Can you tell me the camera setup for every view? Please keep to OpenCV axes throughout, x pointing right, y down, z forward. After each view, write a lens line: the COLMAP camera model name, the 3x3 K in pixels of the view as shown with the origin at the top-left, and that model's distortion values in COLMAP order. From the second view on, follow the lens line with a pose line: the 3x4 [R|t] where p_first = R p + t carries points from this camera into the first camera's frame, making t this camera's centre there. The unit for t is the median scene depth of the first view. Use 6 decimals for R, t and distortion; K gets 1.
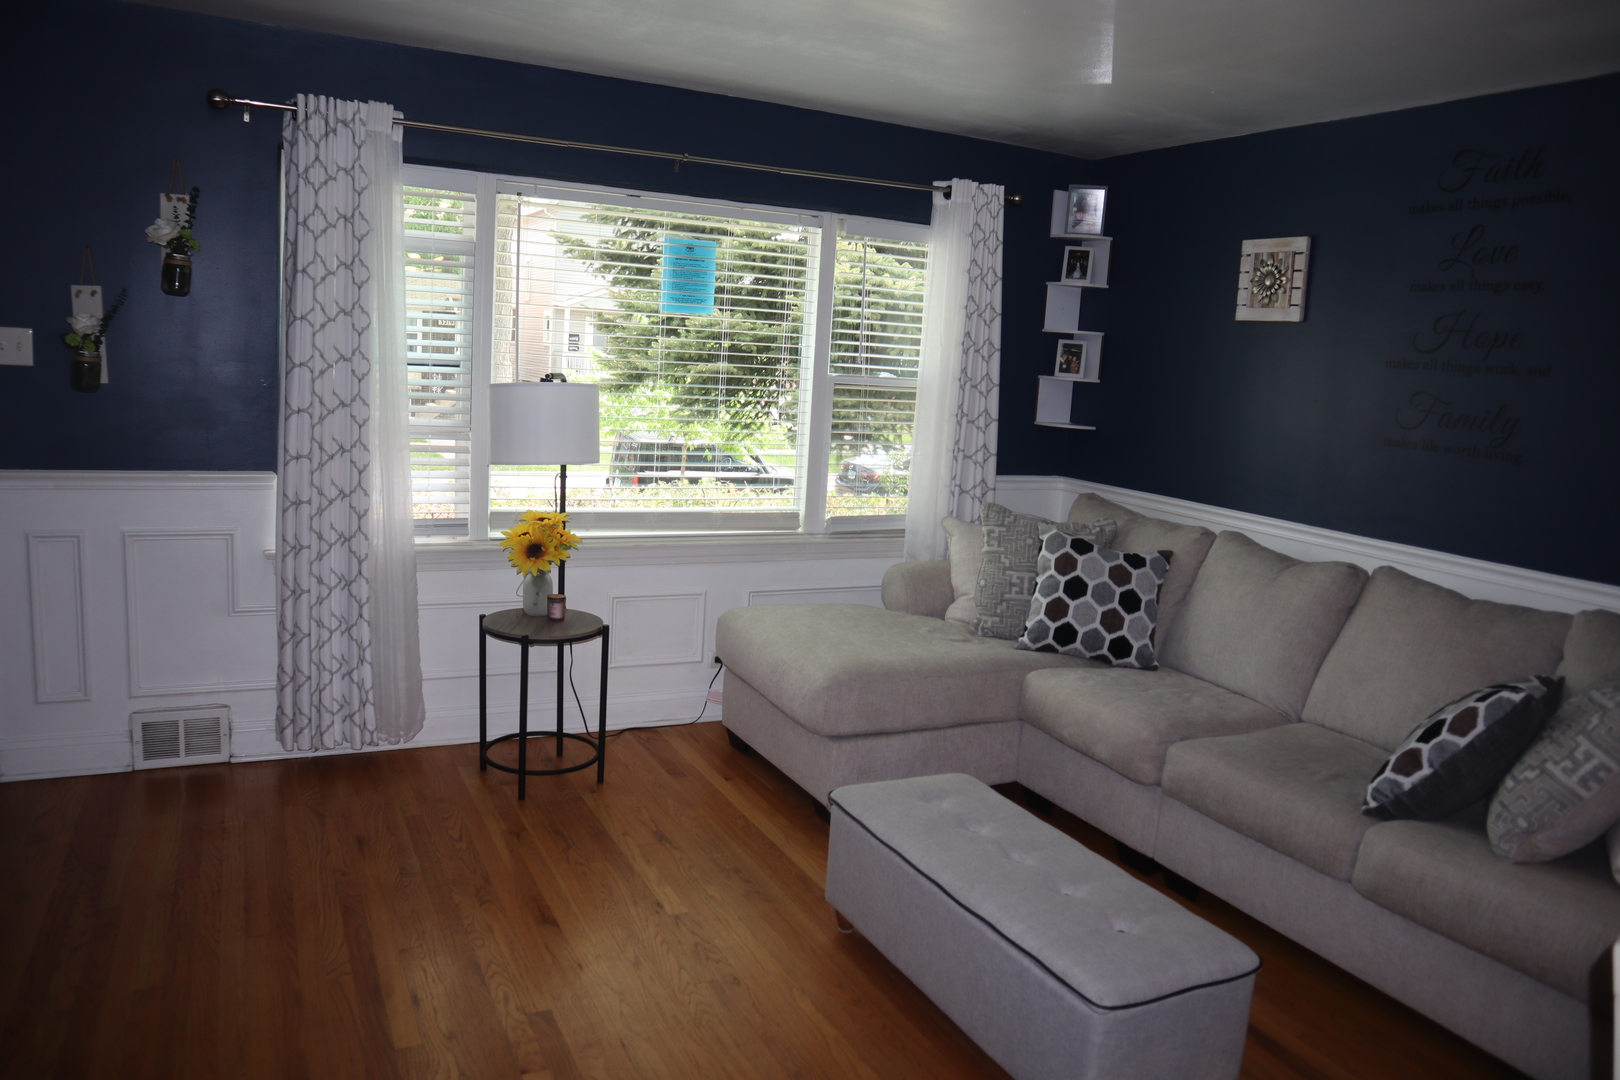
lens RADIAL K [[1183.9, 0, 810.0], [0, 1183.9, 540.0], [0, 0, 1]] dist [-0.047709, 0.101607]
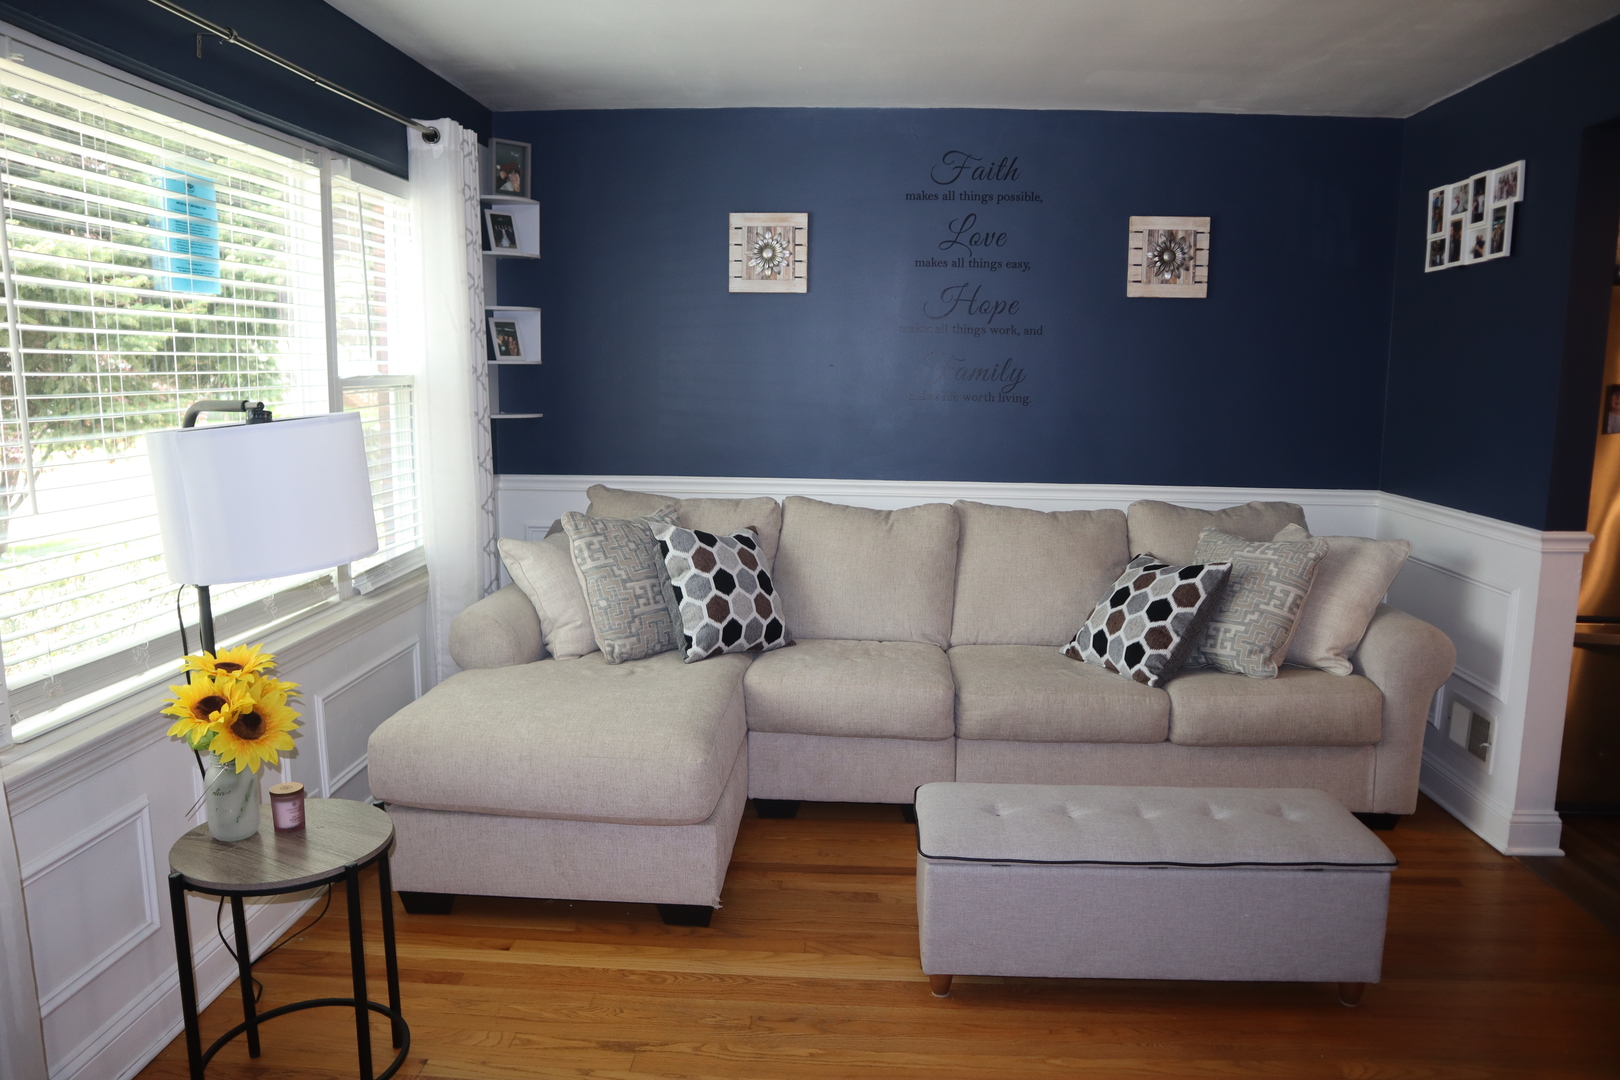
lens RADIAL K [[1171.7, 0, 805.5], [0, 1171.7, 562.8], [0, 0, 1]] dist [-0.089242, 0.002679]
pose [[0.507773, -0.198503, 0.838310, -0.513032], [0.162866, 0.977663, 0.132851, -0.086152], [-0.845956, 0.069074, 0.528760, 0.455580]]
